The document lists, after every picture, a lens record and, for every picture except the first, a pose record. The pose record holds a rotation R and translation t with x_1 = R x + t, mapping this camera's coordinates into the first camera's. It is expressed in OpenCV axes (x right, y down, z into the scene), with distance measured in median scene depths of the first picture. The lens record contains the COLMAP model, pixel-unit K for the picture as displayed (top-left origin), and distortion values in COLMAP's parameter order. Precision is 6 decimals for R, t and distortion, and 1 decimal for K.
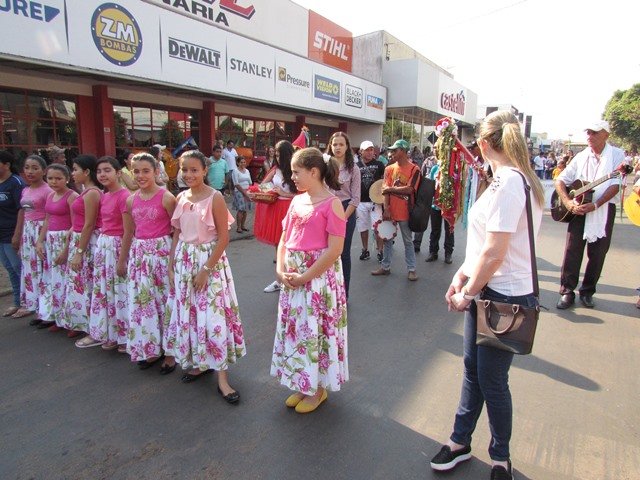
lens RADIAL K [[450.7, 0, 321.0], [0, 450.7, 237.7], [0, 0, 1]] dist [-0.044561, 0.023237]
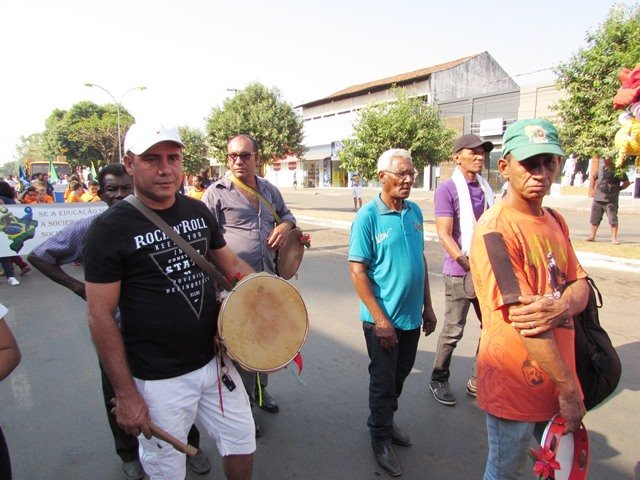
lens RADIAL K [[448.3, 0, 321.7], [0, 448.3, 240.3], [0, 0, 1]] dist [-0.048826, 0.037997]
pose [[0.387651, -0.139194, 0.911236, -0.037523], [0.177712, 0.981274, 0.074292, -0.065758], [-0.904514, 0.133138, 0.405128, 0.348511]]
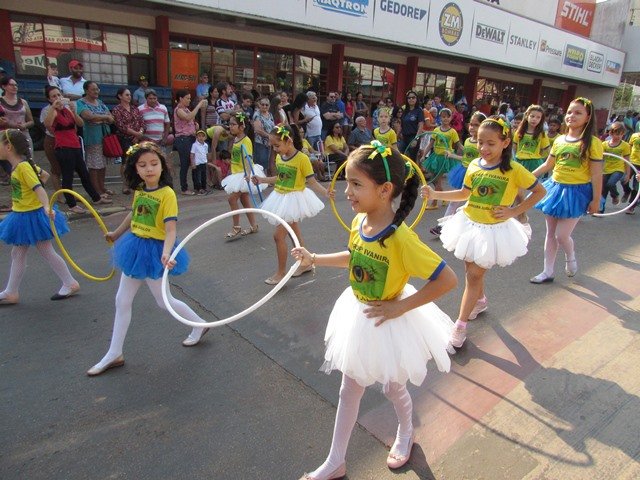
lens RADIAL K [[450.7, 0, 321.0], [0, 450.7, 237.7], [0, 0, 1]] dist [-0.044561, 0.023237]
pose [[0.934128, 0.128126, -0.333148, -0.181521], [-0.097243, 0.989400, 0.107851, 0.079249], [0.343435, -0.068350, 0.936686, -0.370119]]
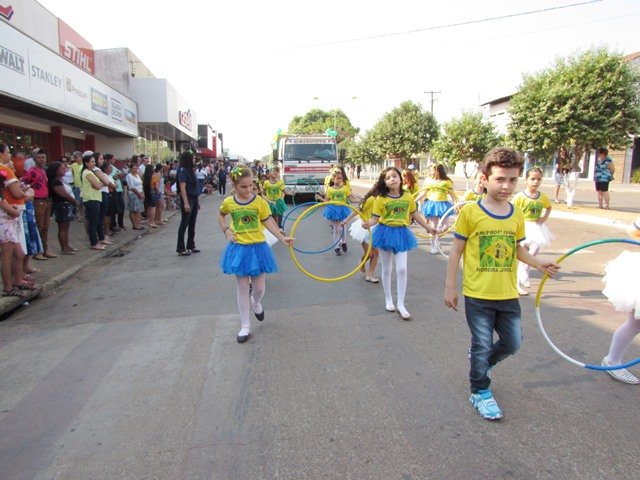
lens RADIAL K [[451.2, 0, 320.0], [0, 451.2, 240.0], [0, 0, 1]] dist [-0.047317, 0.025512]
pose [[0.776896, -0.103712, 0.621029, -0.300362], [0.121196, 0.992528, 0.014139, 0.029784], [-0.617855, 0.064282, 0.783660, -0.092016]]
